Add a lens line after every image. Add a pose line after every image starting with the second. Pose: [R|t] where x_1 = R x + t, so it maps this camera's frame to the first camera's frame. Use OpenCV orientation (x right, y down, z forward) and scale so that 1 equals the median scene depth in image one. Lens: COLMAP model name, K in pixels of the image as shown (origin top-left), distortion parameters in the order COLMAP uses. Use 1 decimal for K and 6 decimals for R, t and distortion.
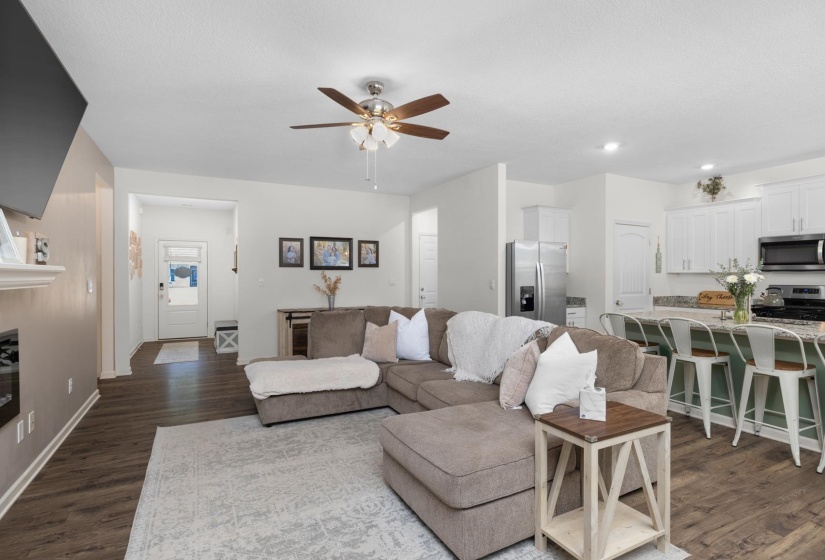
lens RADIAL K [[410.4, 0, 402.8], [0, 410.4, 281.0], [0, 0, 1]] dist [-0.018691, 0.003925]
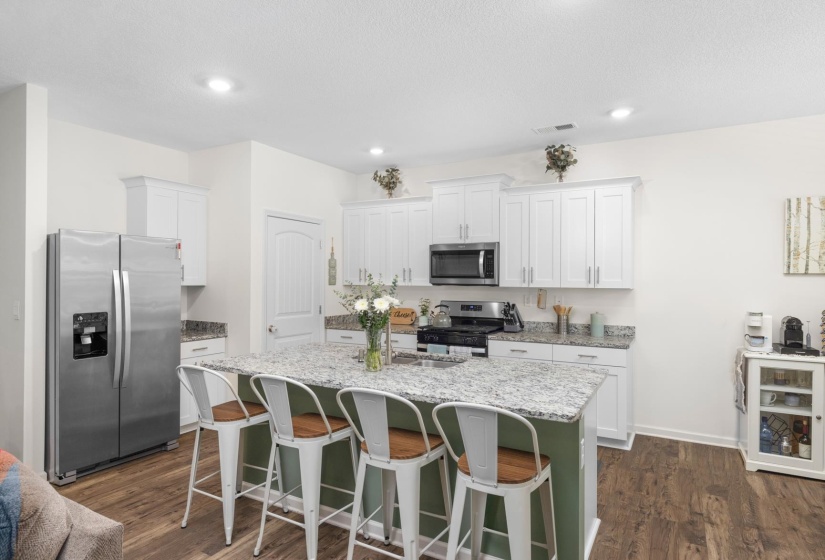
lens RADIAL K [[482.4, 0, 409.1], [0, 482.4, 276.1], [0, 0, 1]] dist [0.012329, 0.004317]
pose [[0.828177, 0.008493, 0.560403, 0.289348], [0.001805, 0.999840, -0.017821, -0.024844], [-0.560464, 0.015771, 0.828028, 0.203572]]
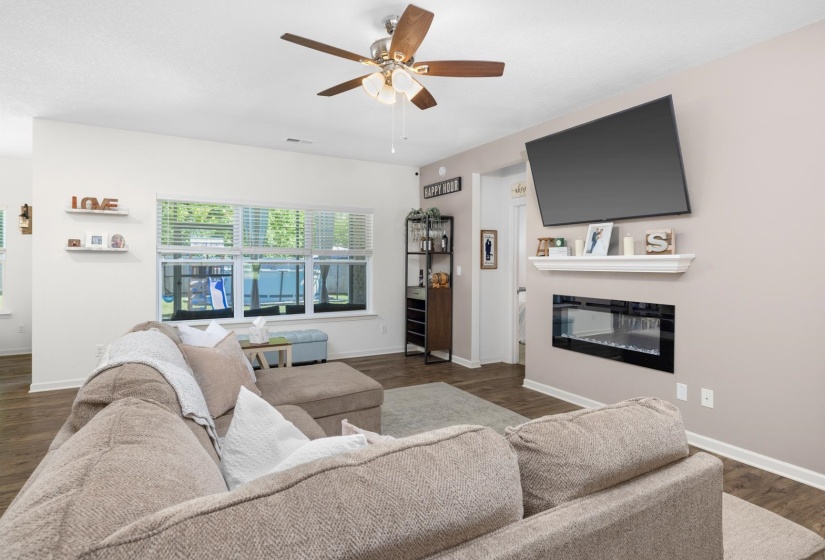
lens RADIAL K [[436.7, 0, 422.1], [0, 436.7, 262.4], [0, 0, 1]] dist [-0.006961, -0.002963]
pose [[-0.997261, -0.003150, -0.073896, -0.036936], [-0.004057, 0.999918, 0.012127, -0.014327], [0.073851, 0.012394, -0.997192, 1.107783]]
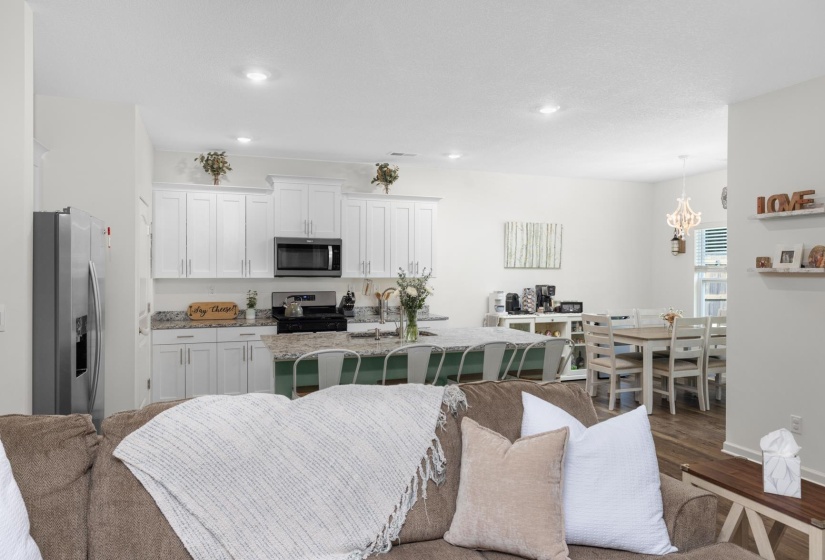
lens RADIAL K [[545.3, 0, 410.5], [0, 545.3, 276.6], [0, 0, 1]] dist [0.004105, 0.001070]
pose [[0.111430, -0.009689, 0.993725, -0.229496], [0.010891, 0.999904, 0.008528, -0.031654], [-0.993713, 0.009872, 0.111524, 0.597020]]
